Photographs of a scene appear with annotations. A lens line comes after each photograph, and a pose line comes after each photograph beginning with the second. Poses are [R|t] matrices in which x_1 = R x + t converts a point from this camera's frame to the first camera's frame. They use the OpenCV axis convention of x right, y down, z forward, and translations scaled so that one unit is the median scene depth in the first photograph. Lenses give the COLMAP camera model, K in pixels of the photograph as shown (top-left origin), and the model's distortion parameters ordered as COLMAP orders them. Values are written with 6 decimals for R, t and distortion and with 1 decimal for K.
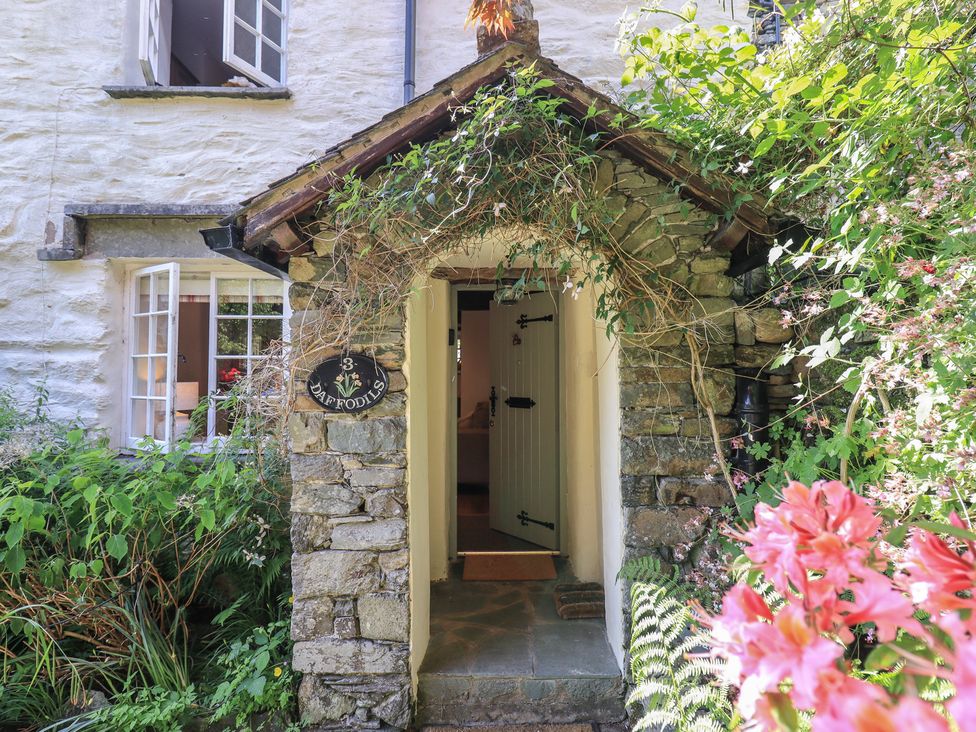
lens RADIAL K [[531.6, 0, 492.4], [0, 531.6, 360.6], [0, 0, 1]] dist [-0.001230, -0.001616]
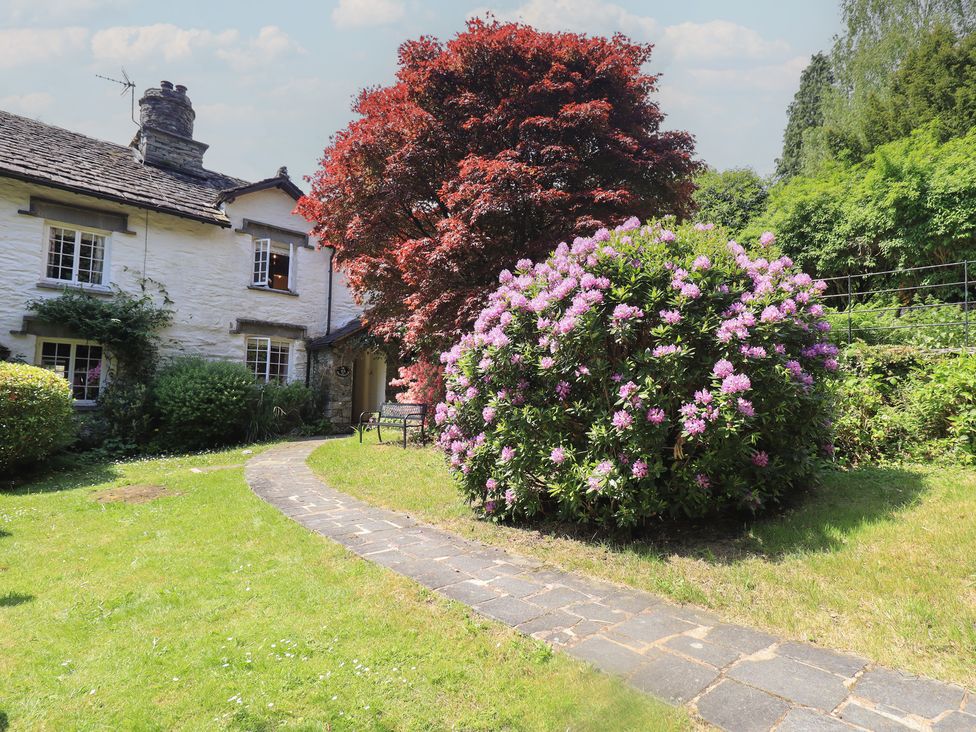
lens RADIAL K [[531.6, 0, 495.1], [0, 531.6, 371.4], [0, 0, 1]] dist [-0.001230, -0.001616]
pose [[0.755766, 0.054842, 0.652542, -1.775600], [-0.050920, 0.998391, -0.024933, 0.064617], [-0.652859, -0.014384, 0.757342, -2.808738]]
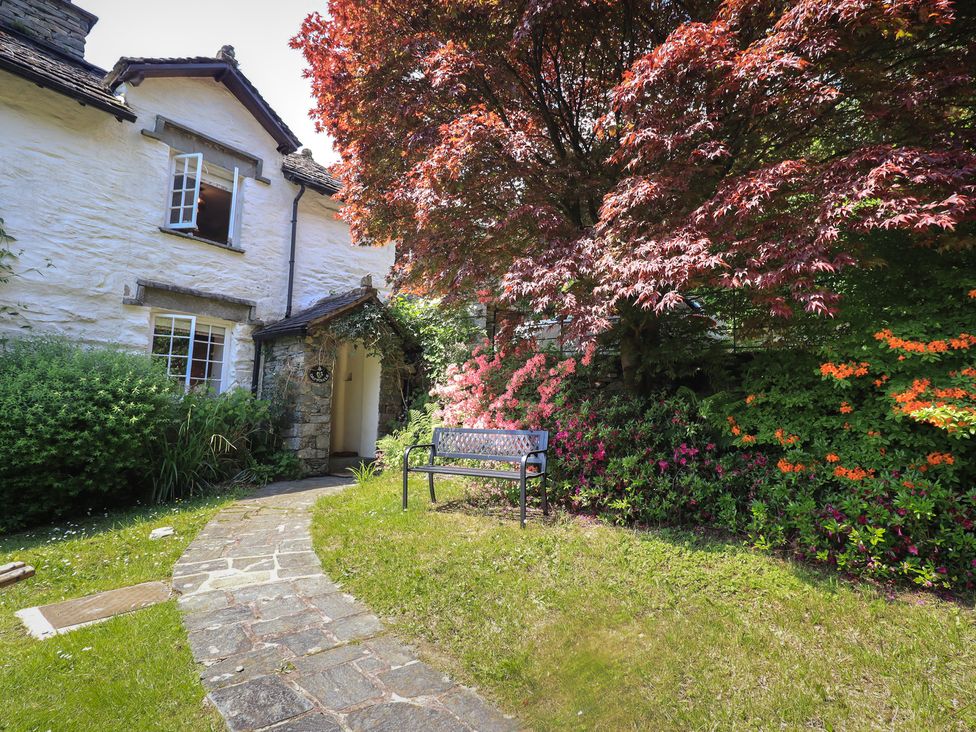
lens RADIAL K [[531.6, 0, 484.5], [0, 531.6, 357.9], [0, 0, 1]] dist [-0.001230, -0.001616]
pose [[0.637676, 0.104776, 0.763146, -1.465679], [-0.056655, 0.994402, -0.089186, 0.119540], [-0.768219, 0.013635, 0.640042, -1.341816]]
